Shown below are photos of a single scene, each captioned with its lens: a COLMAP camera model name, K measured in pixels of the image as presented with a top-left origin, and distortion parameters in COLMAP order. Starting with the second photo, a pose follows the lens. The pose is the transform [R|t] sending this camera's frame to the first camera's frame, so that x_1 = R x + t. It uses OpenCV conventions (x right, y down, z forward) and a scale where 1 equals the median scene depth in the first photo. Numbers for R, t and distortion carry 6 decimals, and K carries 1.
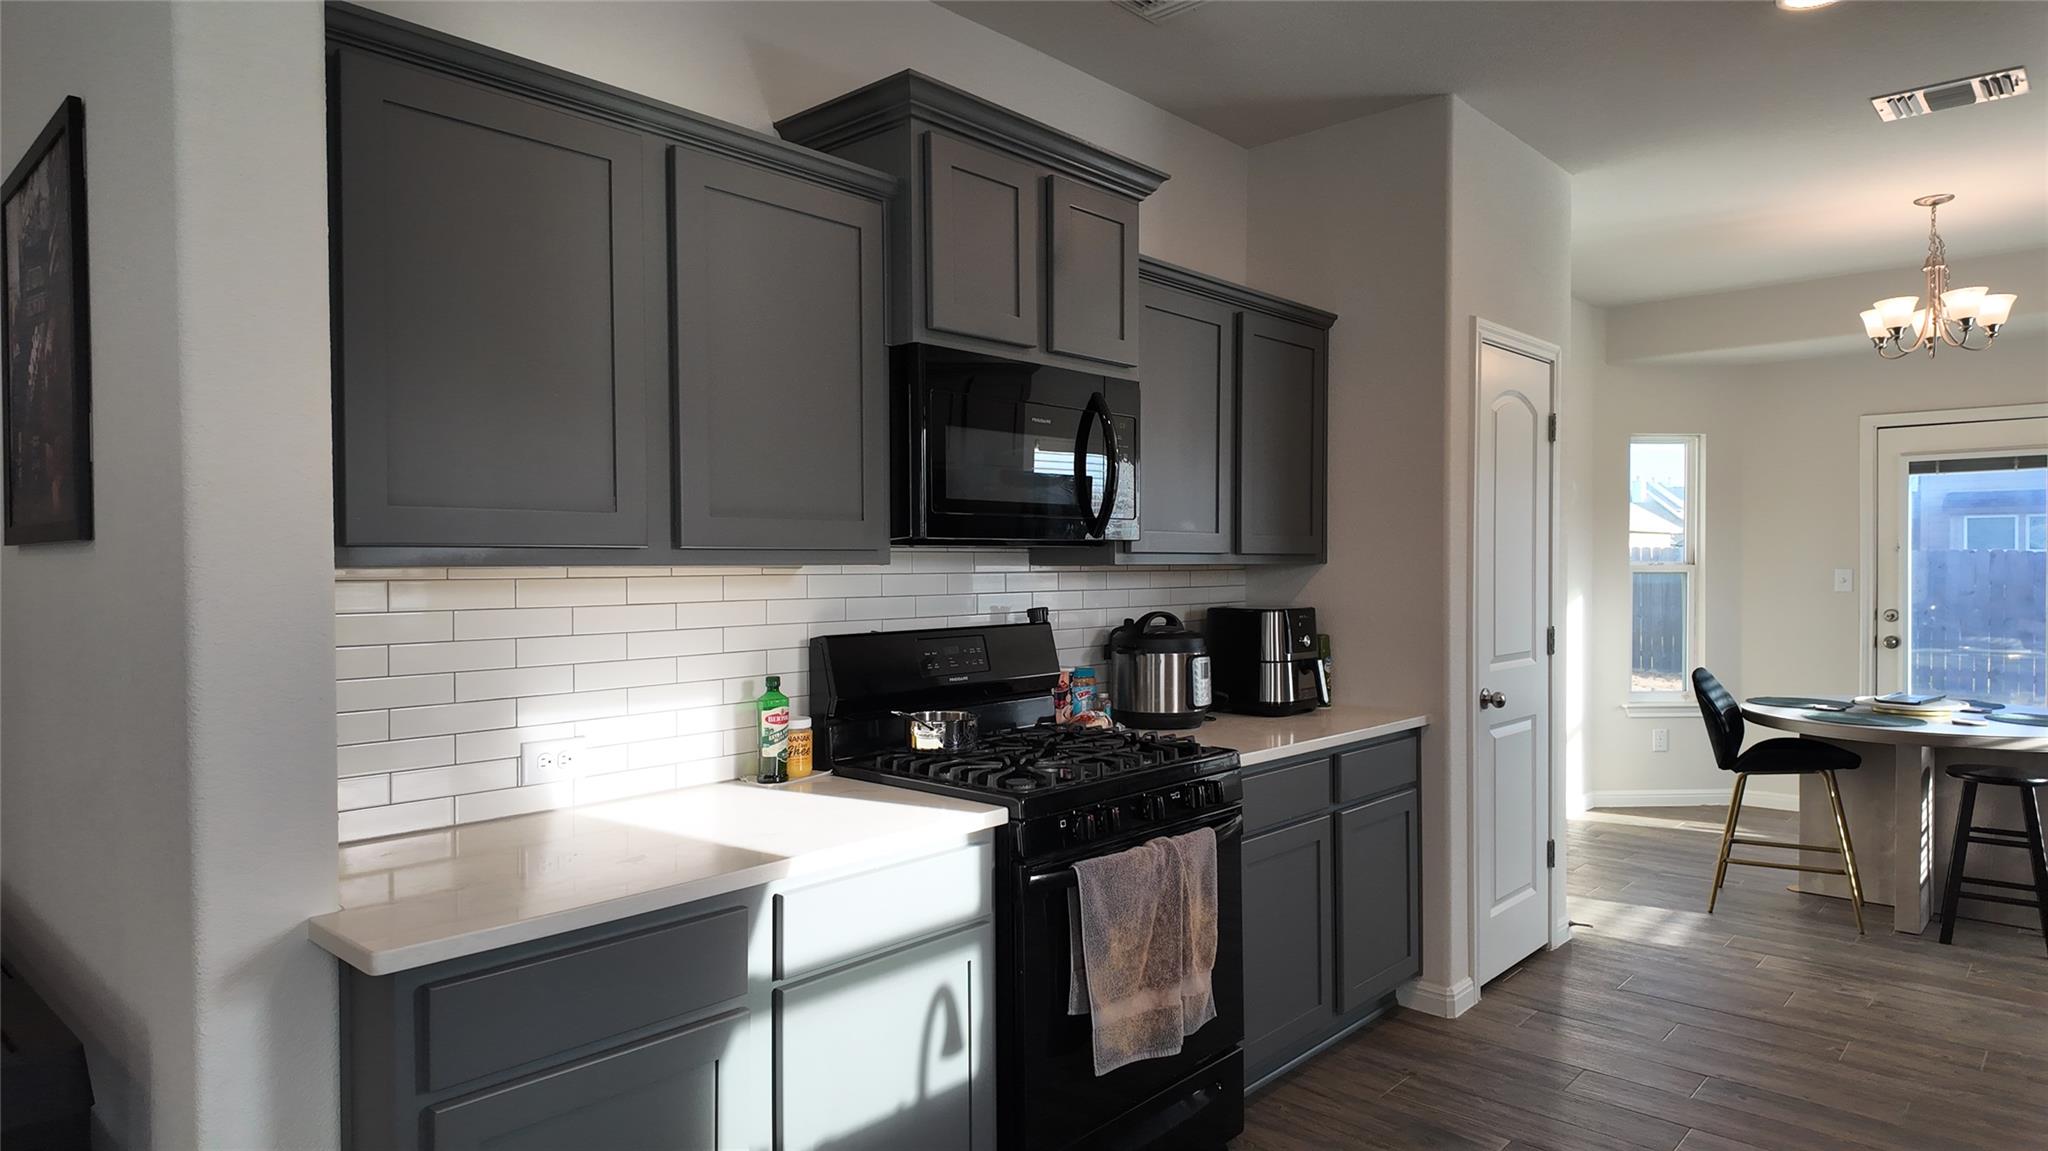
lens RADIAL K [[1162.5, 0, 1011.6], [0, 1162.5, 575.9], [0, 0, 1]] dist [0.004906, -0.002195]
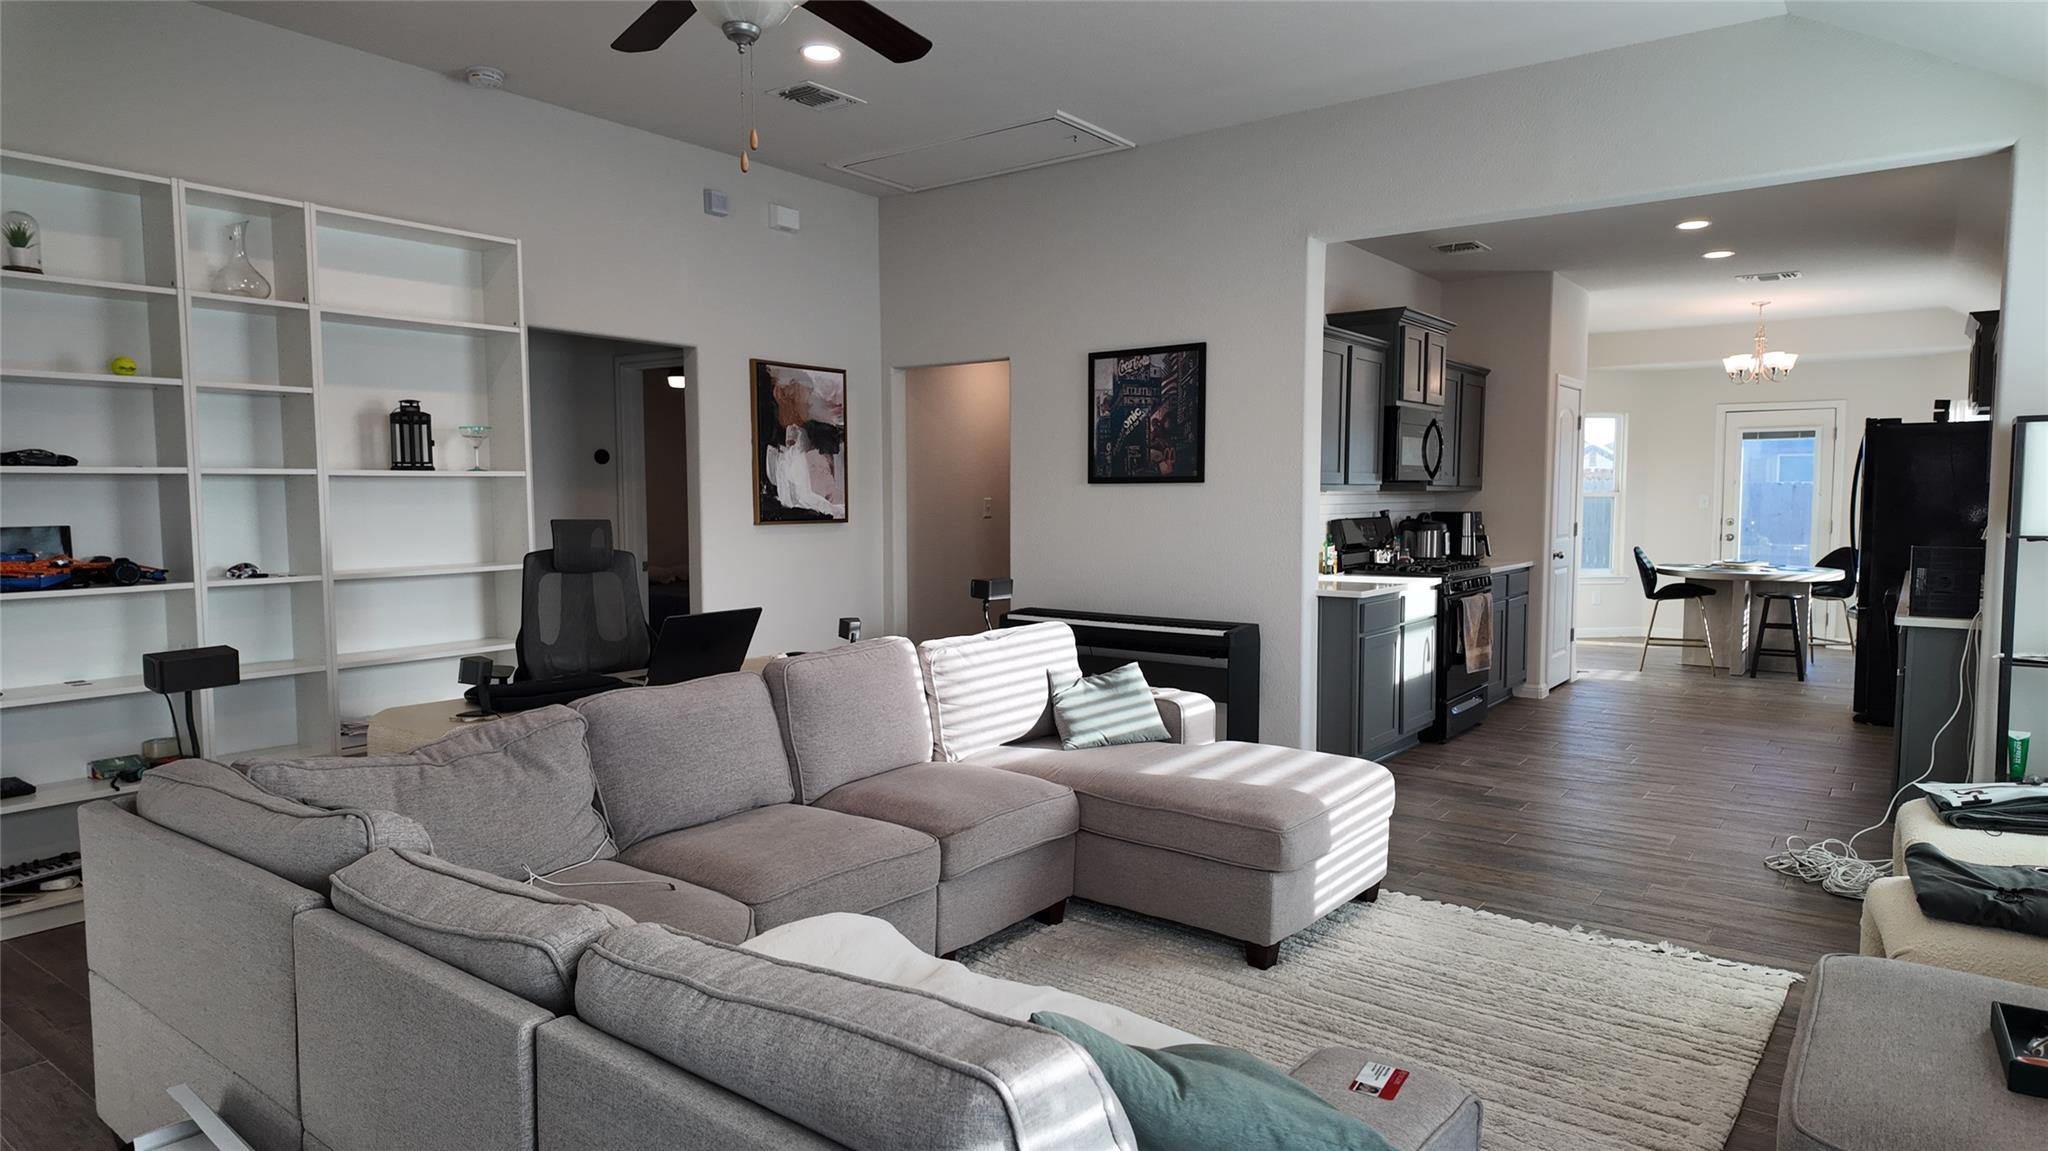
lens RADIAL K [[1162.5, 0, 1011.6], [0, 1162.5, 575.9], [0, 0, 1]] dist [0.004906, -0.002195]
pose [[0.994765, -0.008312, 0.101848, -0.681711], [0.002291, 0.998250, 0.059096, 0.014926], [-0.102160, -0.058553, 0.993043, -0.864094]]
